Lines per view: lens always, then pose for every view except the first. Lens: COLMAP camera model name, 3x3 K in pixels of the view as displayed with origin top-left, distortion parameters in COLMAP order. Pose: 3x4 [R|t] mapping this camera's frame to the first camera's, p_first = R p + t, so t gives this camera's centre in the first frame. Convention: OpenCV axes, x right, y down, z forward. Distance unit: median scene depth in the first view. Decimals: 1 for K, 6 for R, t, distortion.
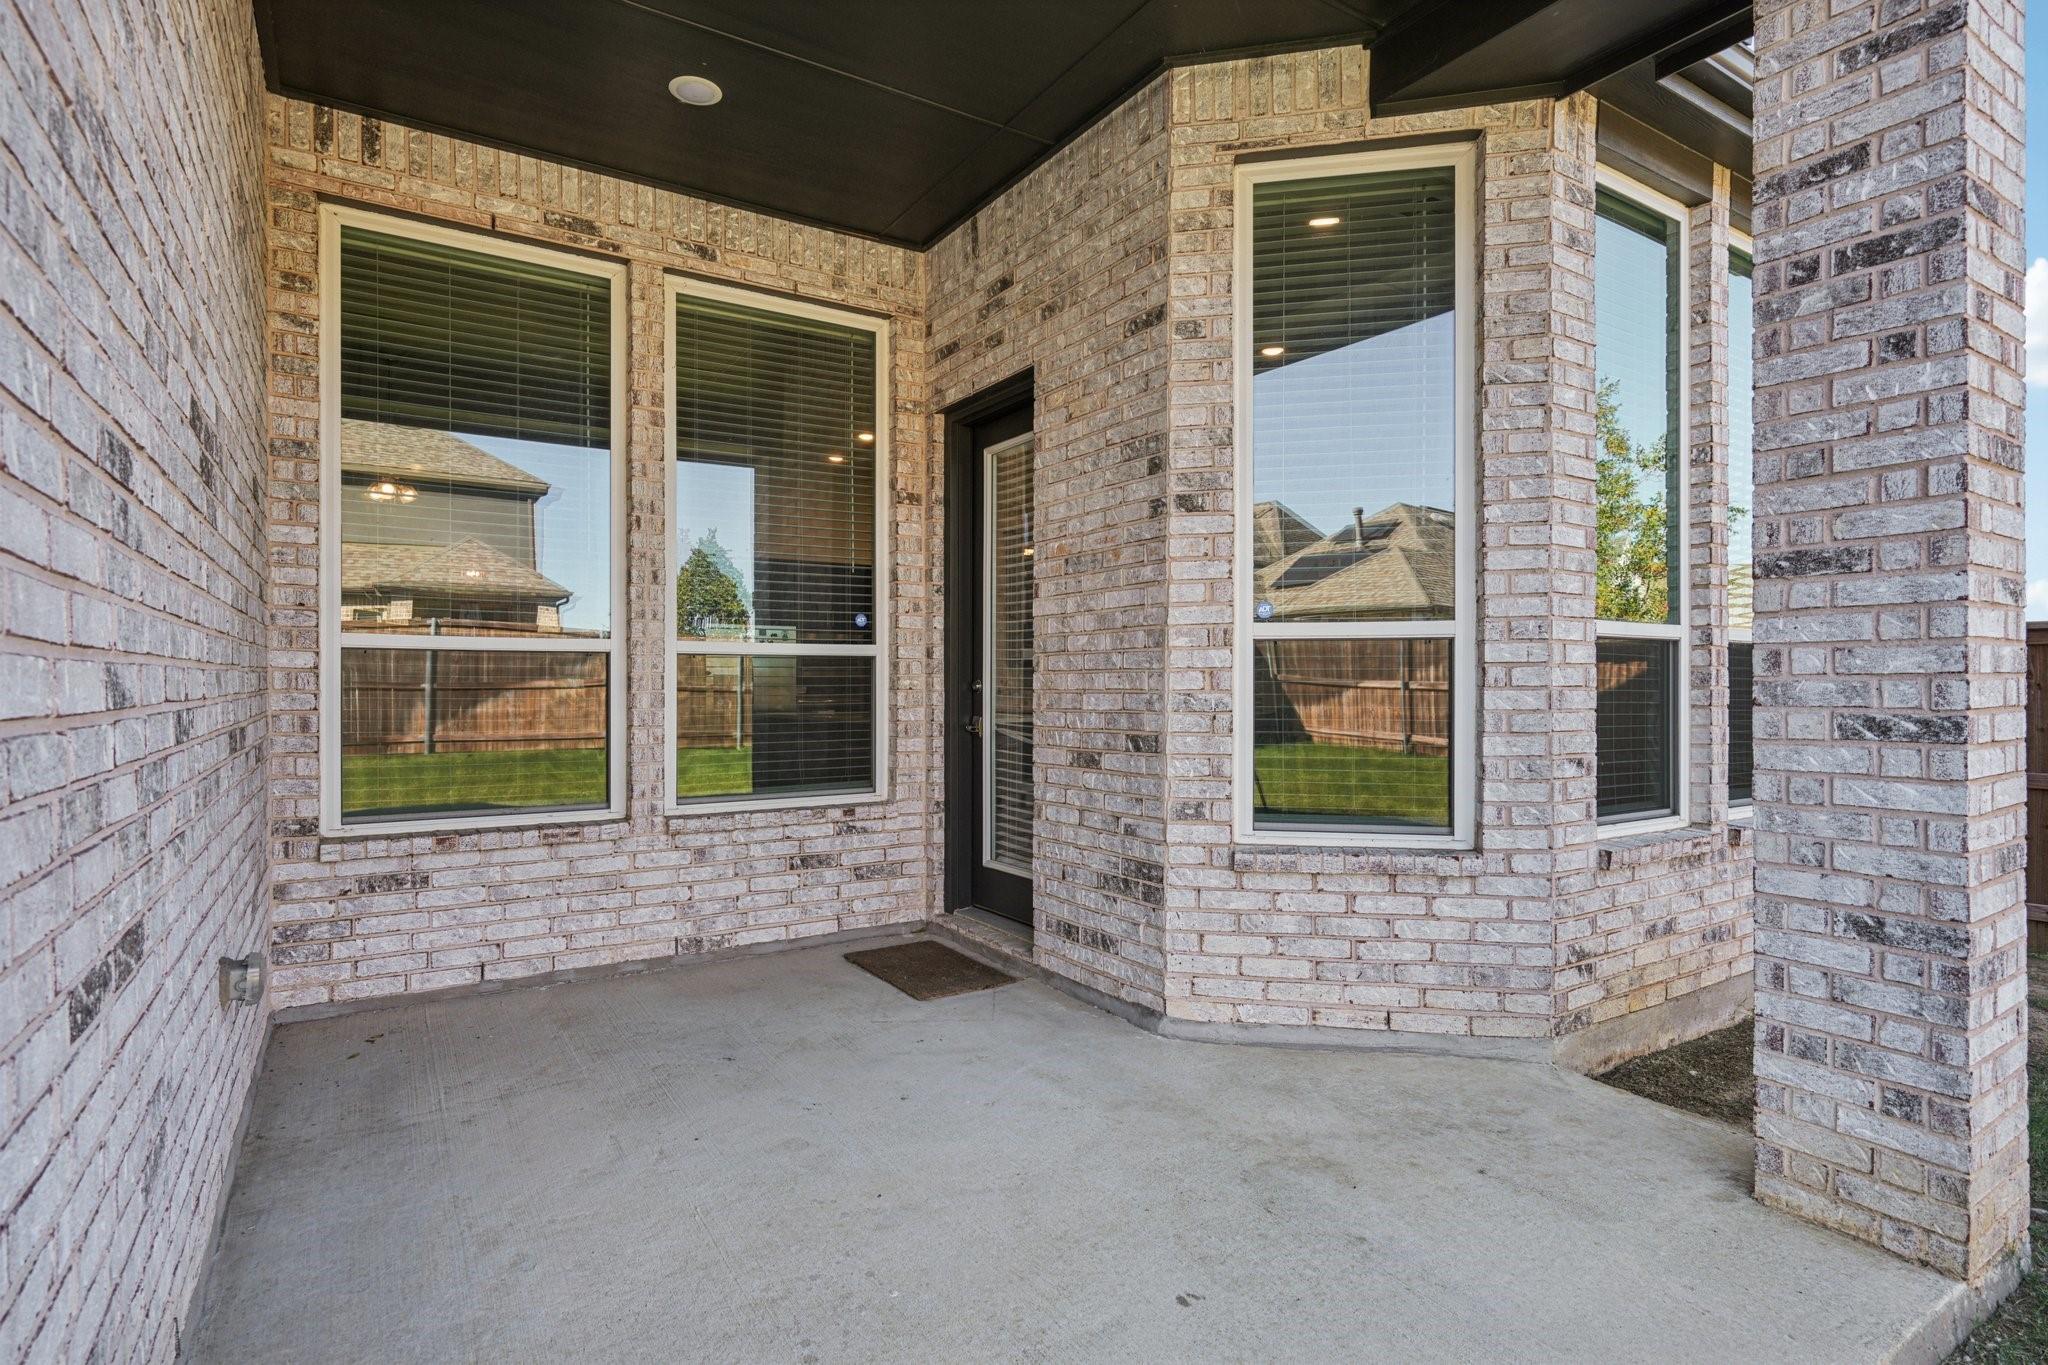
lens RADIAL K [[1046.0, 0, 1026.0], [0, 1046.0, 682.2], [0, 0, 1]] dist [0.000810, 0.000004]
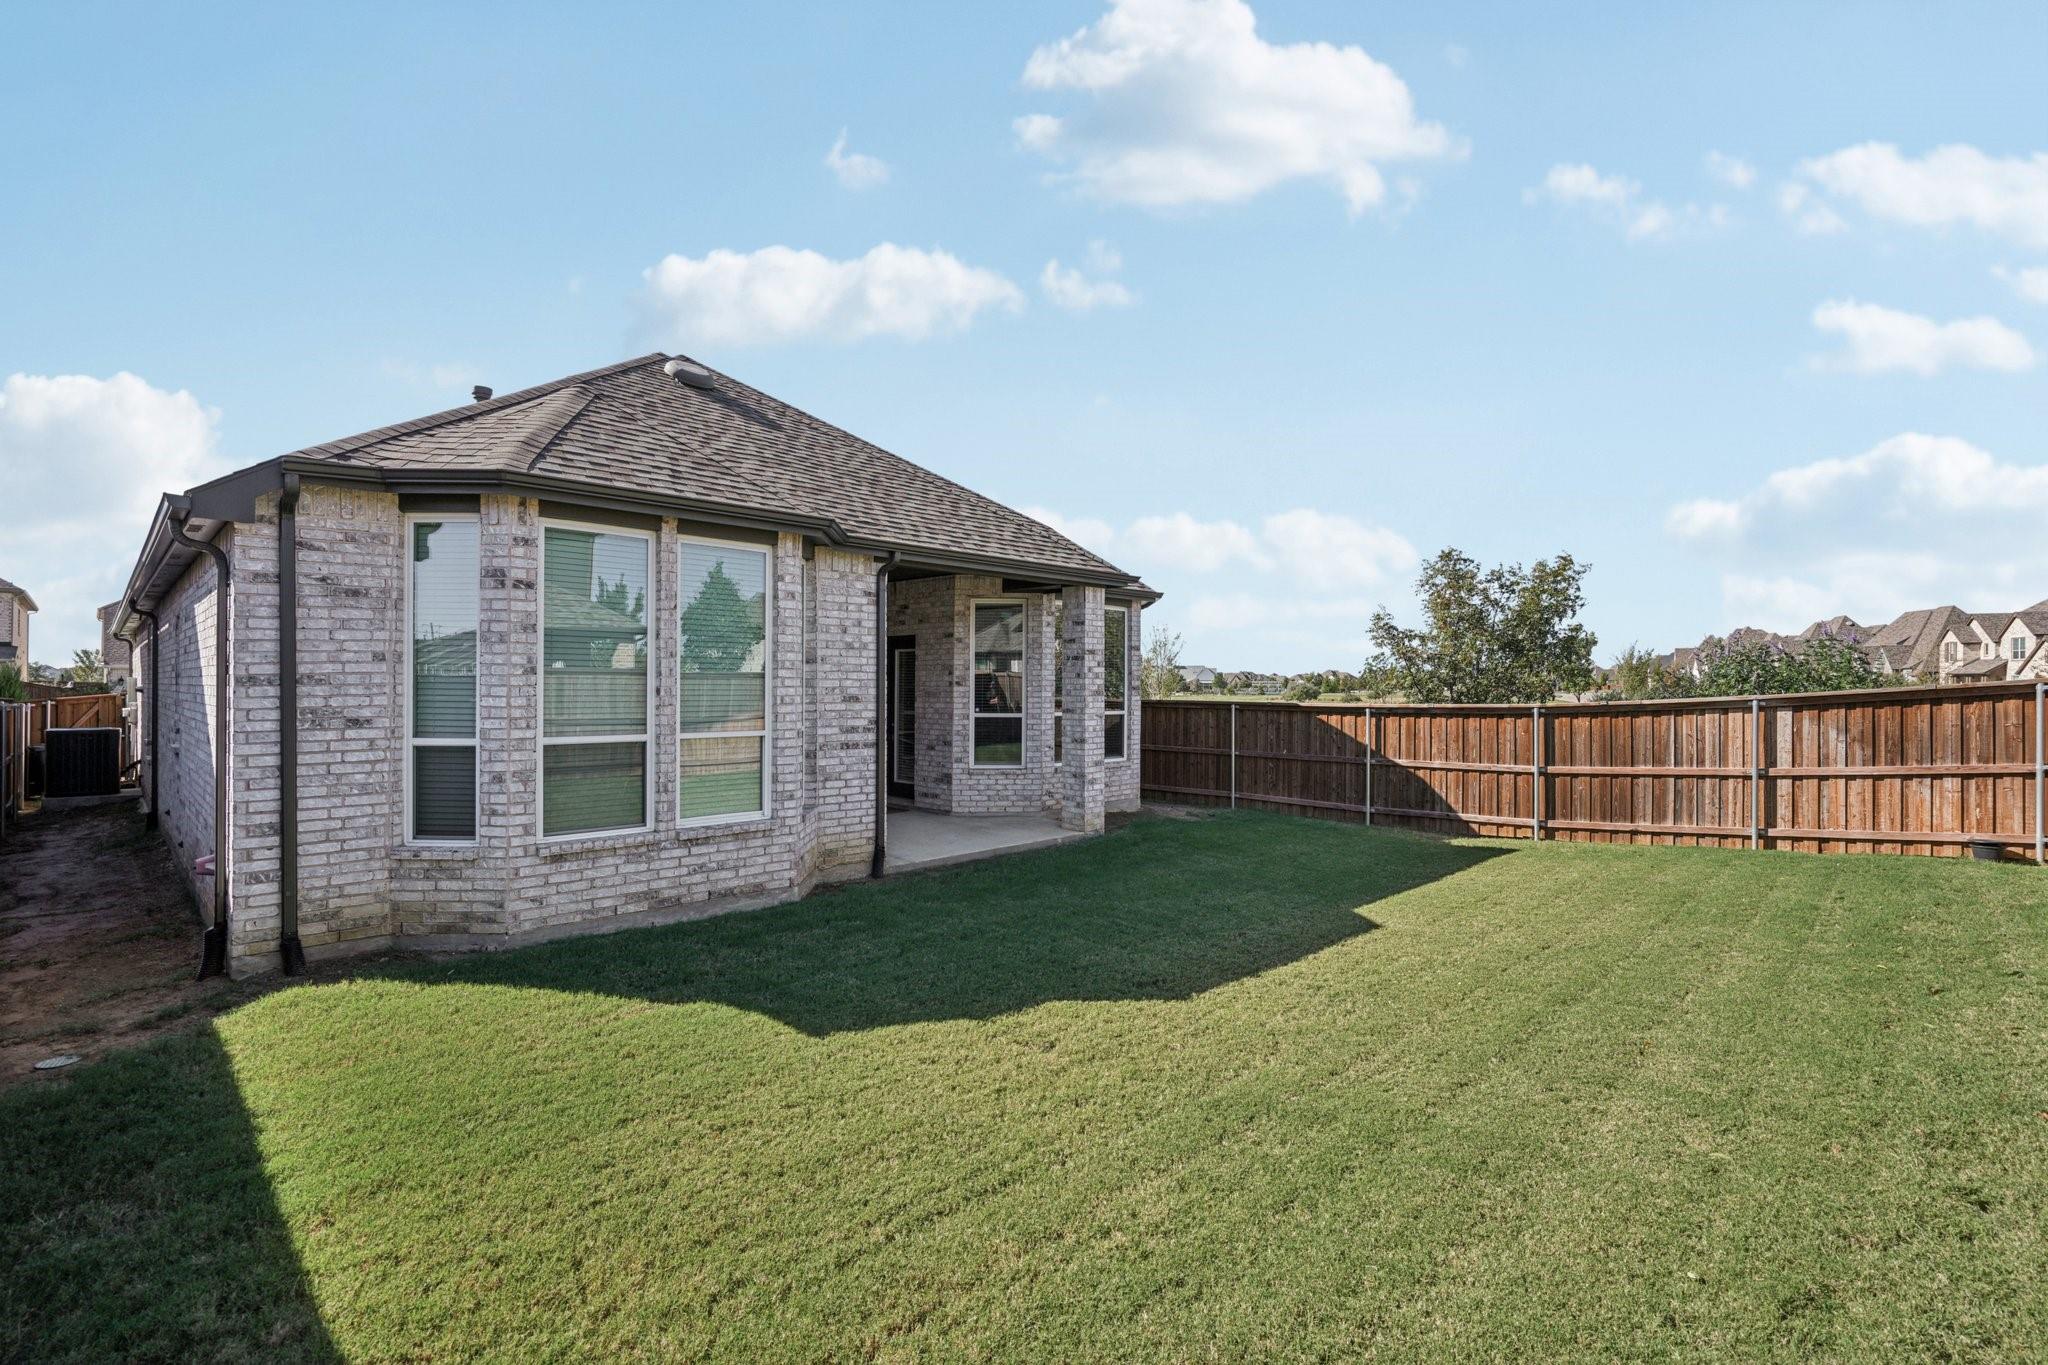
lens RADIAL K [[928.0, 0, 1023.2], [0, 928.0, 680.7], [0, 0, 1]] dist [-0.002344, 0.002507]
pose [[0.977506, 0.005590, 0.210835, -0.349881], [-0.005493, 0.999984, -0.001046, -0.177682], [-0.210837, -0.000136, 0.977521, -2.510098]]
